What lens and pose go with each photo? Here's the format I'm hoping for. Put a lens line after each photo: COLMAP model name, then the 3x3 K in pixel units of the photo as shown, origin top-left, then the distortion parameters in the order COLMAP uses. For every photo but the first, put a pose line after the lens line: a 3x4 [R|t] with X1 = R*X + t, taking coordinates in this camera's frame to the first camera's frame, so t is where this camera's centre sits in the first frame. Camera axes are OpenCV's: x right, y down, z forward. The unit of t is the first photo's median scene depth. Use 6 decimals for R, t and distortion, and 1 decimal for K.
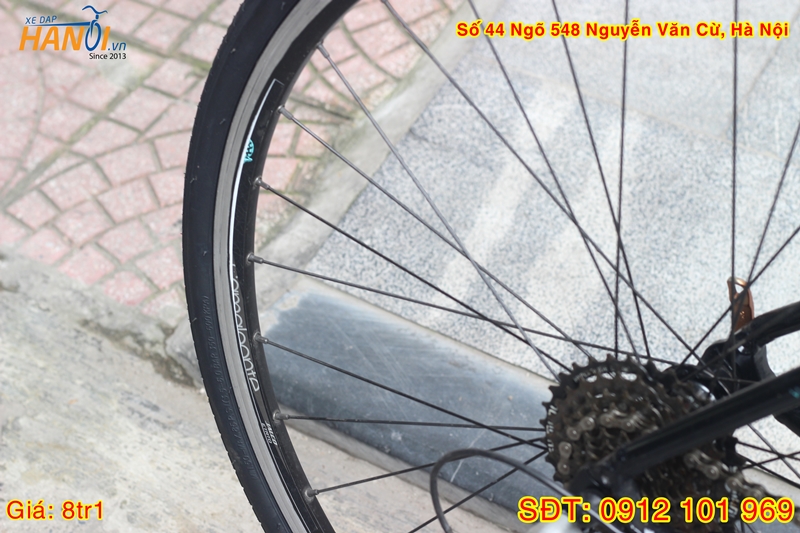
lens RADIAL K [[1898.7, 0, 397.5], [0, 1898.7, 266.3], [0, 0, 1]] dist [-0.076670, 0.000000]
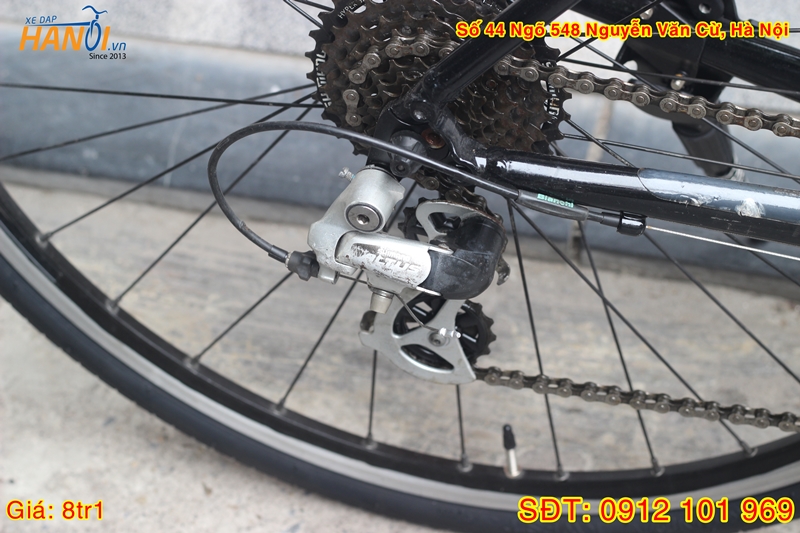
lens RADIAL K [[1898.7, 0, 402.5], [0, 1898.7, 267.9], [0, 0, 1]] dist [-0.076670, 0.000000]
pose [[0.933629, -0.290952, 0.209005, -0.092565], [0.252666, 0.948397, 0.191583, 0.010690], [-0.253961, -0.126059, 0.958964, 0.156901]]
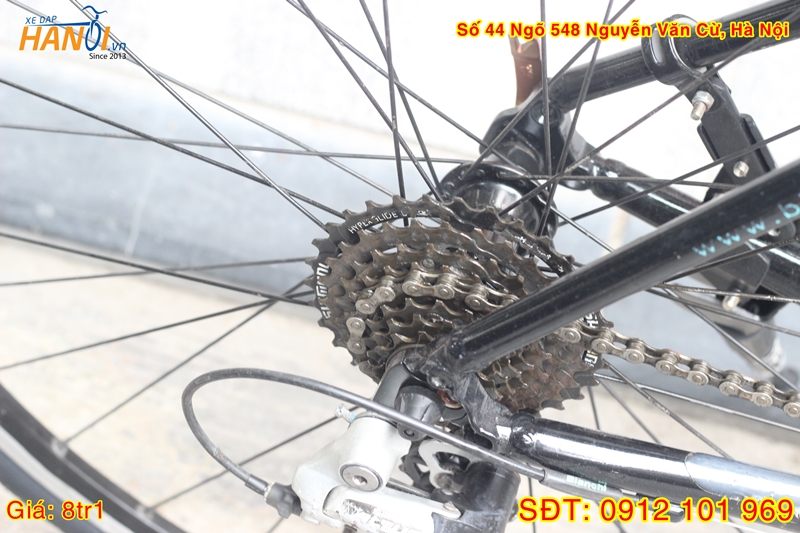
lens RADIAL K [[1898.7, 0, 399.3], [0, 1898.7, 264.2], [0, 0, 1]] dist [-0.076670, 0.000000]
pose [[0.949130, -0.236725, 0.207637, -0.042546], [0.168970, 0.939323, 0.298532, -0.142088], [-0.265708, -0.248261, 0.931539, 0.316947]]
